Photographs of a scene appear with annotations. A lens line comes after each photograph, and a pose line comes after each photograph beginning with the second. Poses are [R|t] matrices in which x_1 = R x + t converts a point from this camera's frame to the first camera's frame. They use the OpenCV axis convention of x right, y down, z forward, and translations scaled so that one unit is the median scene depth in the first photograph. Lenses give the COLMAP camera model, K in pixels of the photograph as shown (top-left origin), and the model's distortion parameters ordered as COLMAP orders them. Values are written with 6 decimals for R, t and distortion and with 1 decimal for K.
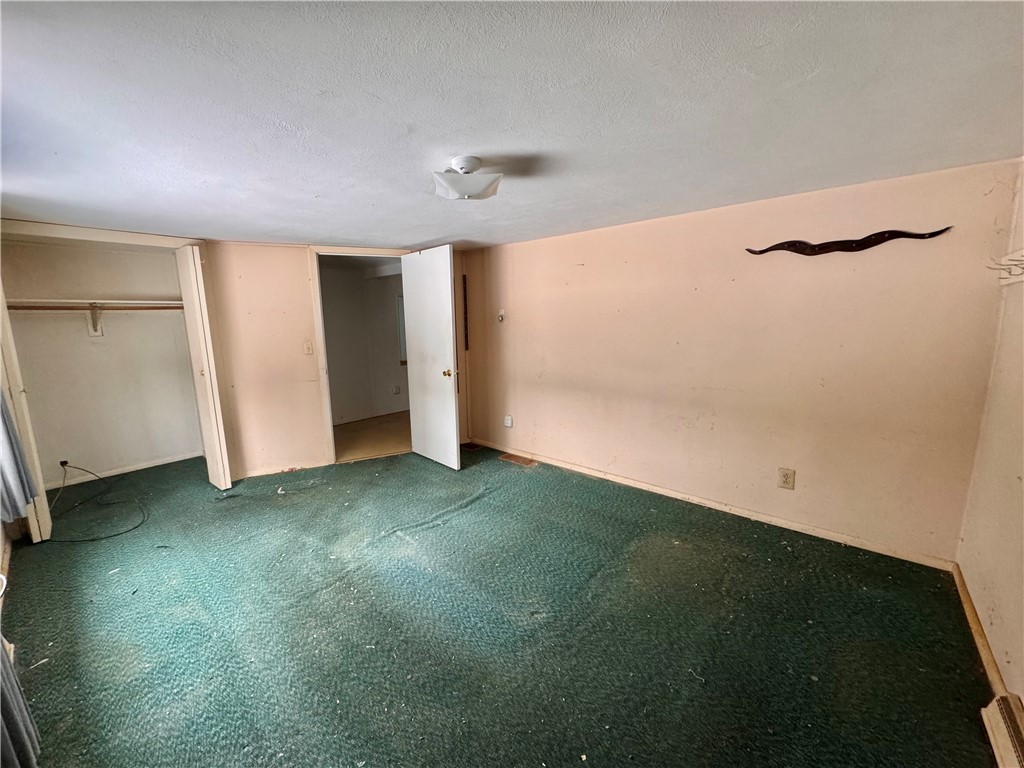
lens RADIAL K [[404.4, 0, 512.0], [0, 404.4, 384.0], [0, 0, 1]] dist [-0.001640, 0.000060]
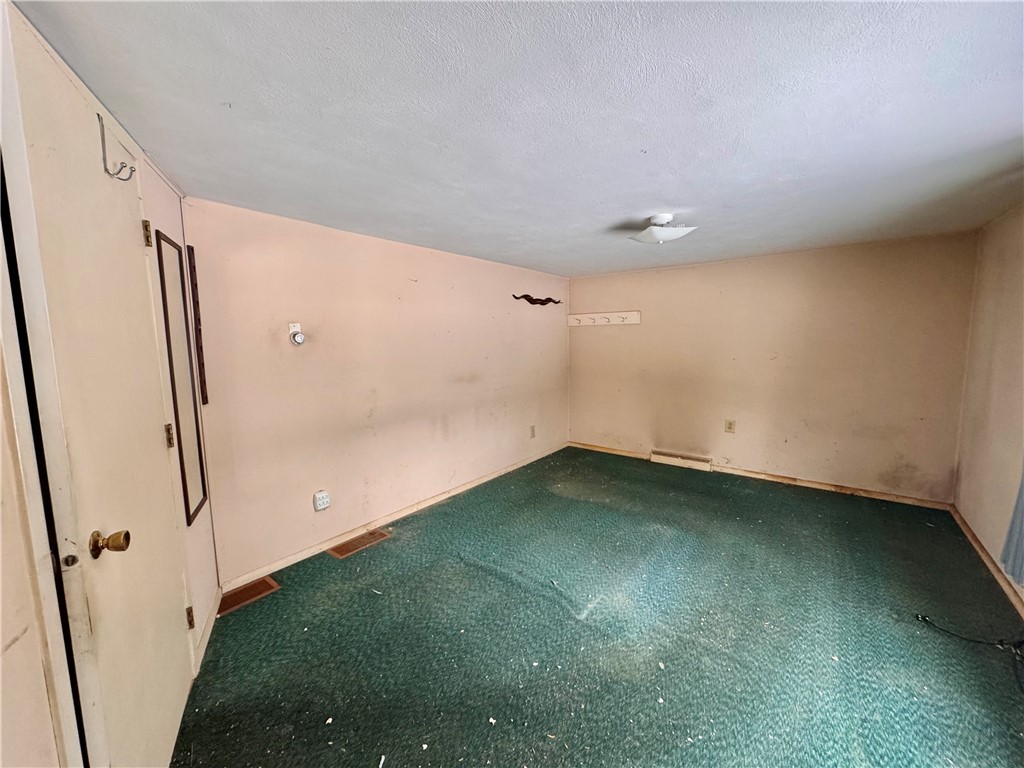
lens RADIAL K [[404.4, 0, 512.0], [0, 404.4, 384.0], [0, 0, 1]] dist [-0.001640, 0.000060]
pose [[-0.045139, -0.095526, 0.994403, -0.845865], [0.178353, 0.978654, 0.102109, -0.130566], [-0.982931, 0.181964, -0.027138, 0.926193]]
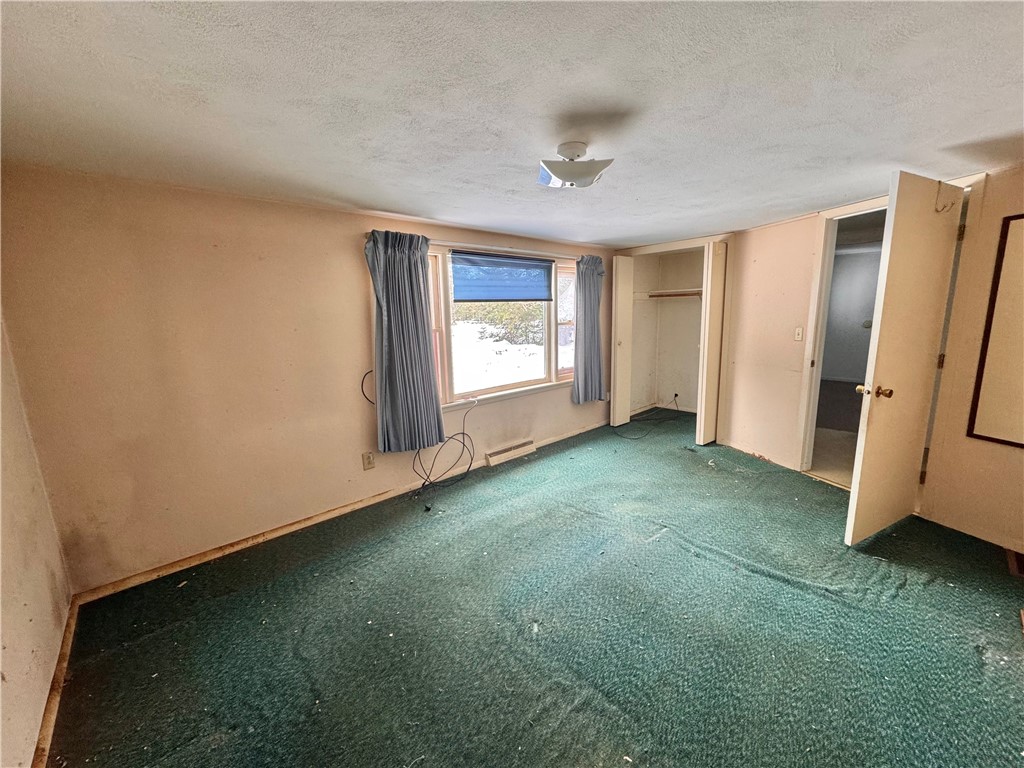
lens RADIAL K [[404.4, 0, 512.0], [0, 404.4, 384.0], [0, 0, 1]] dist [-0.001640, 0.000060]
pose [[-0.117375, 0.196361, -0.973481, 0.545694], [-0.130544, 0.968700, 0.211137, -0.105632], [0.984470, 0.151864, -0.088067, 0.584181]]
